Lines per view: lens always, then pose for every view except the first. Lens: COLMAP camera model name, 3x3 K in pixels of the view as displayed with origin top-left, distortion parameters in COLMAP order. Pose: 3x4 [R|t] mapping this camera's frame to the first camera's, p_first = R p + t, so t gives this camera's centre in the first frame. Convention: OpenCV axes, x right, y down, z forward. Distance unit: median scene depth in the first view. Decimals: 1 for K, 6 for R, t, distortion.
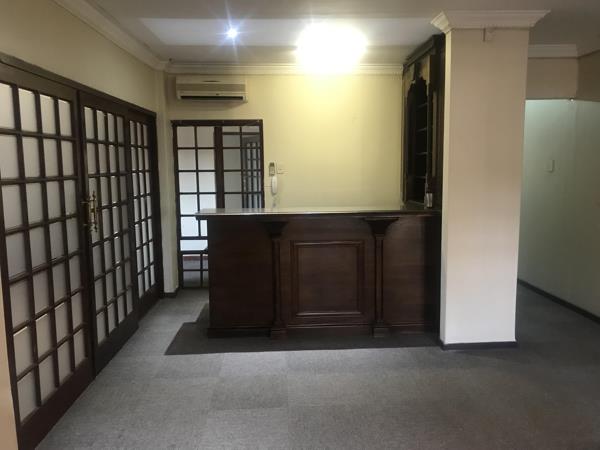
lens RADIAL K [[489.2, 0, 298.8], [0, 489.2, 217.1], [0, 0, 1]] dist [0.010311, 0.003102]
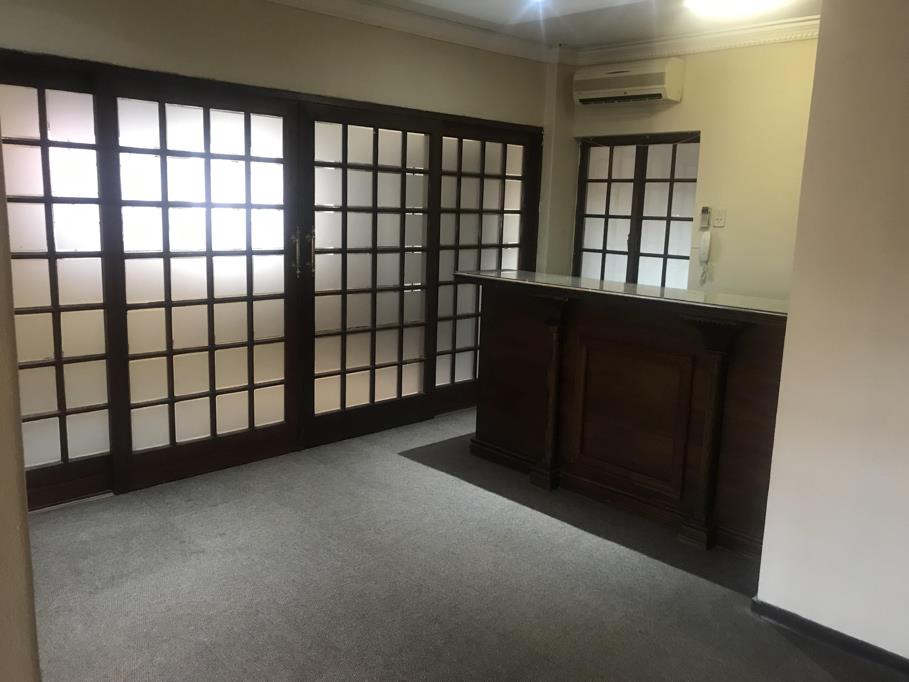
lens RADIAL K [[741.2, 0, 452.6], [0, 741.2, 329.0], [0, 0, 1]] dist [0.010311, 0.003102]
pose [[0.662476, 0.158629, -0.732094, 0.466782], [-0.123576, 0.987073, 0.102053, -0.027173], [0.738819, 0.022861, 0.673516, 0.236124]]
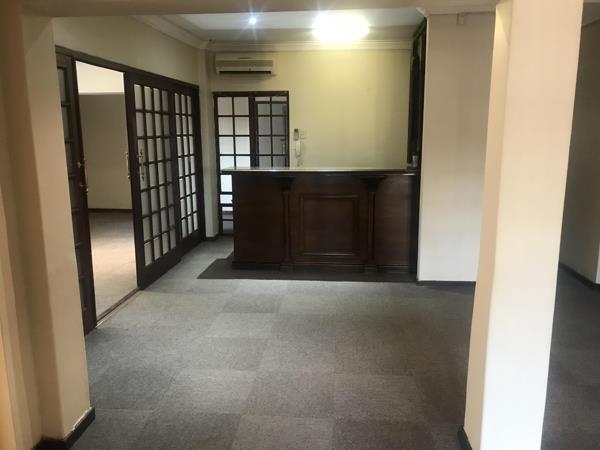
lens RADIAL K [[484.5, 0, 300.0], [0, 484.5, 225.0], [0, 0, 1]] dist [0.004023, 0.000378]
pose [[0.991295, 0.032443, -0.127600, 0.124175], [-0.021747, 0.996200, 0.084341, 0.021186], [0.129852, -0.080832, 0.988233, -0.173842]]
